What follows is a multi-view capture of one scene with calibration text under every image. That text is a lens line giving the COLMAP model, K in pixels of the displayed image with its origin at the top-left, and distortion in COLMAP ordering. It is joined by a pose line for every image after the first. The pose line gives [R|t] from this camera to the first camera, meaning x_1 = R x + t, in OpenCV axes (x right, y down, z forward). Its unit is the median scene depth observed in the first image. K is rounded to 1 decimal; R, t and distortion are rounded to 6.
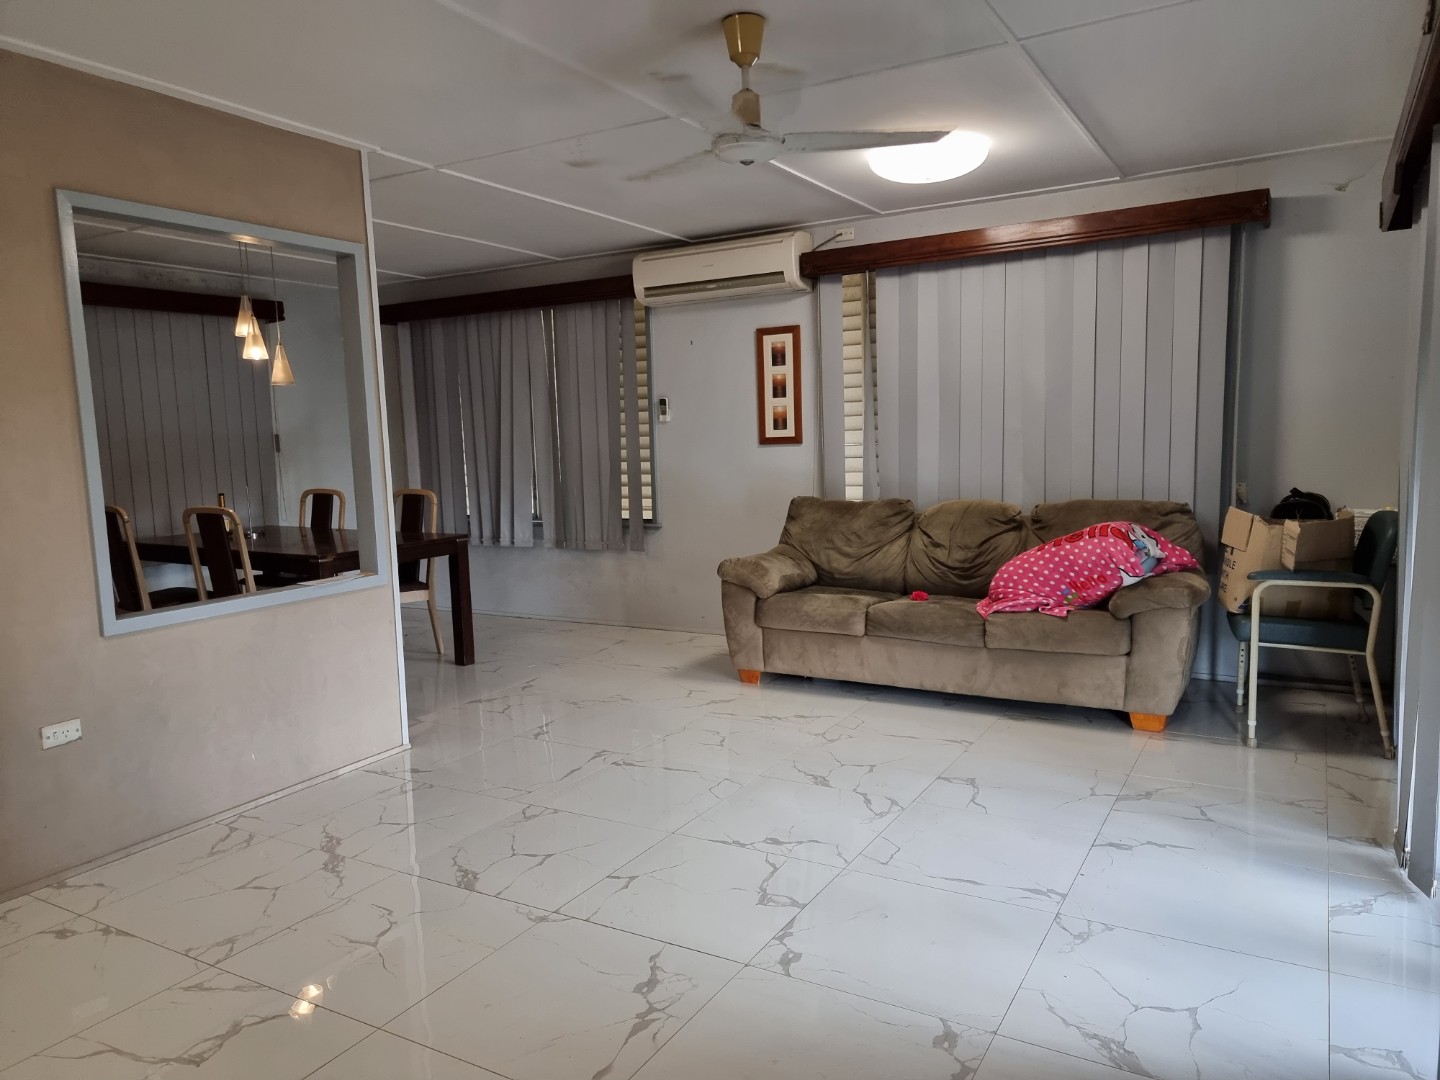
lens RADIAL K [[993.6, 0, 719.5], [0, 993.6, 545.6], [0, 0, 1]] dist [0.012079, 0.000510]
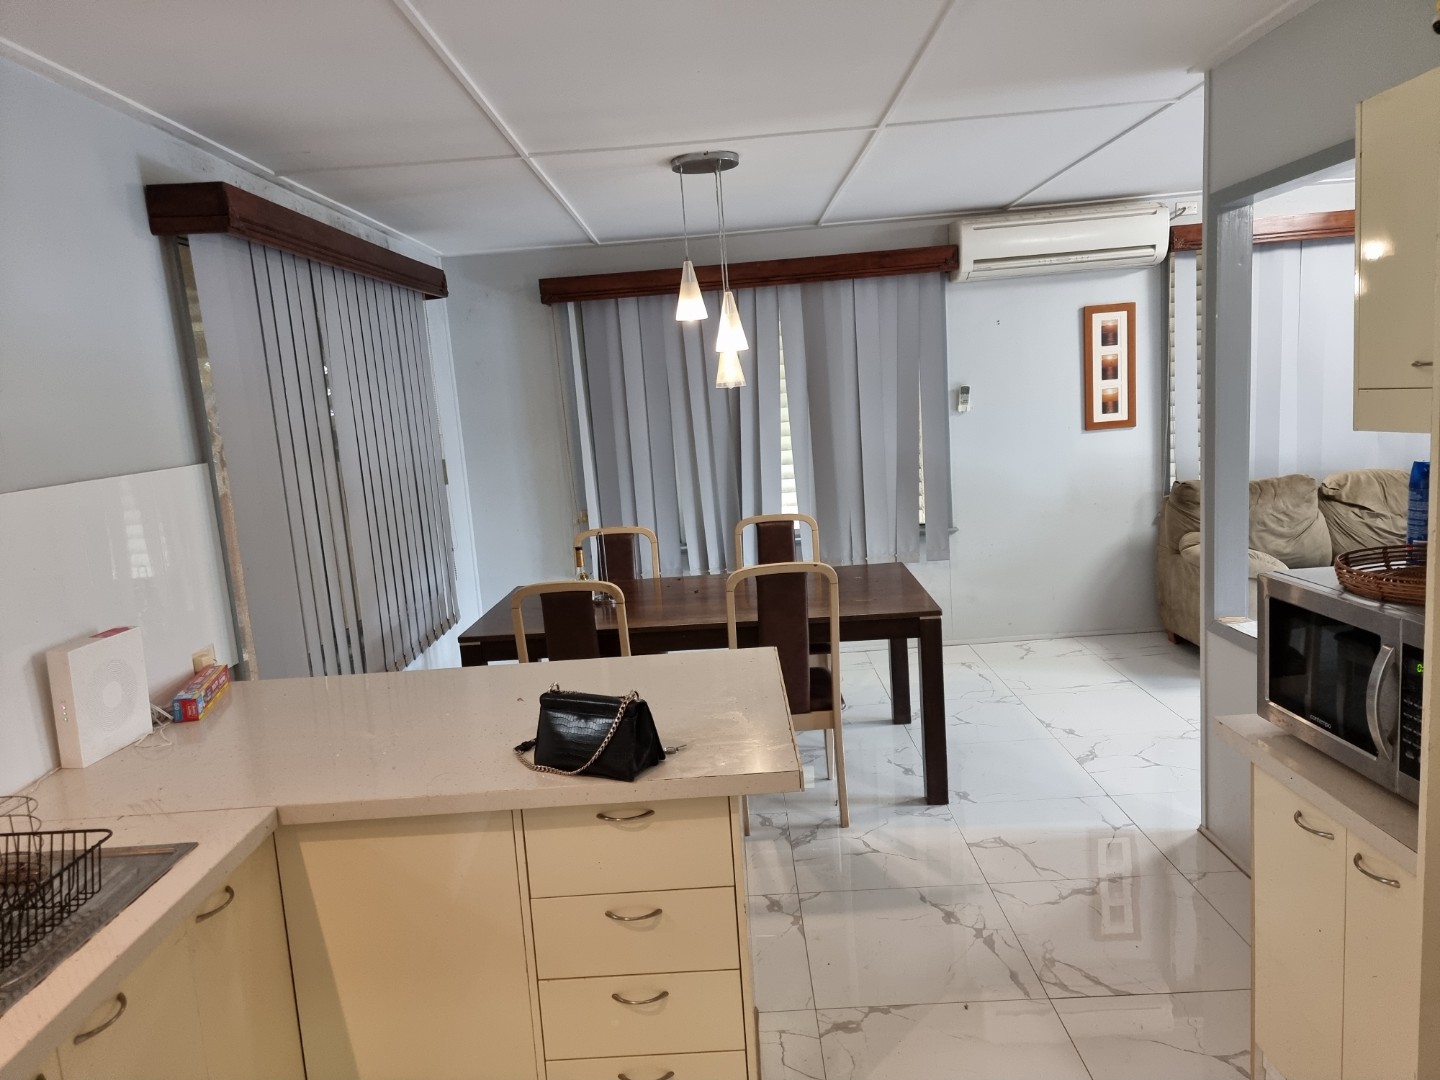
lens RADIAL K [[993.6, 0, 712.1], [0, 993.6, 544.0], [0, 0, 1]] dist [0.012079, 0.000510]
pose [[0.871488, -0.112450, 0.477351, -0.739858], [0.104981, 0.993570, 0.042394, -0.073556], [-0.479049, 0.013167, 0.877689, 0.353517]]
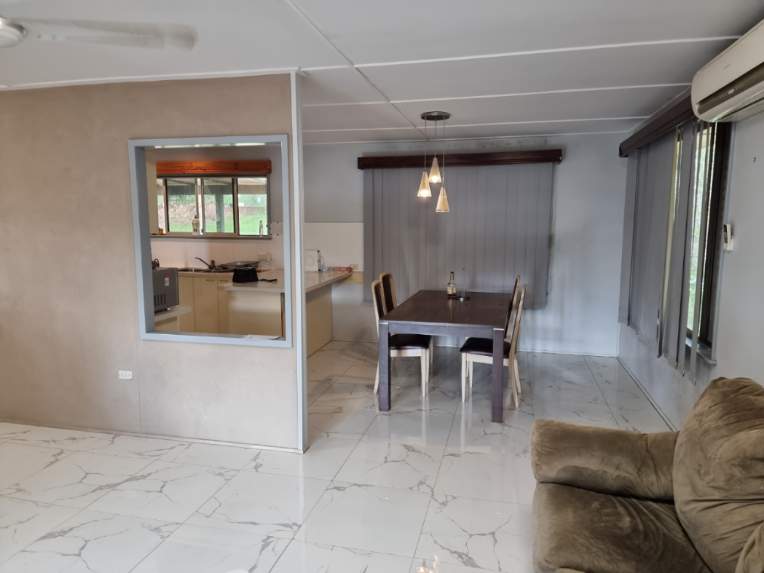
lens RADIAL K [[527.1, 0, 379.6], [0, 527.1, 285.4], [0, 0, 1]] dist [0.012079, 0.000510]
pose [[0.275214, 0.144059, -0.950529, 0.337290], [-0.115338, 0.986516, 0.116118, -0.119696], [0.954439, 0.077674, 0.288118, 0.610756]]
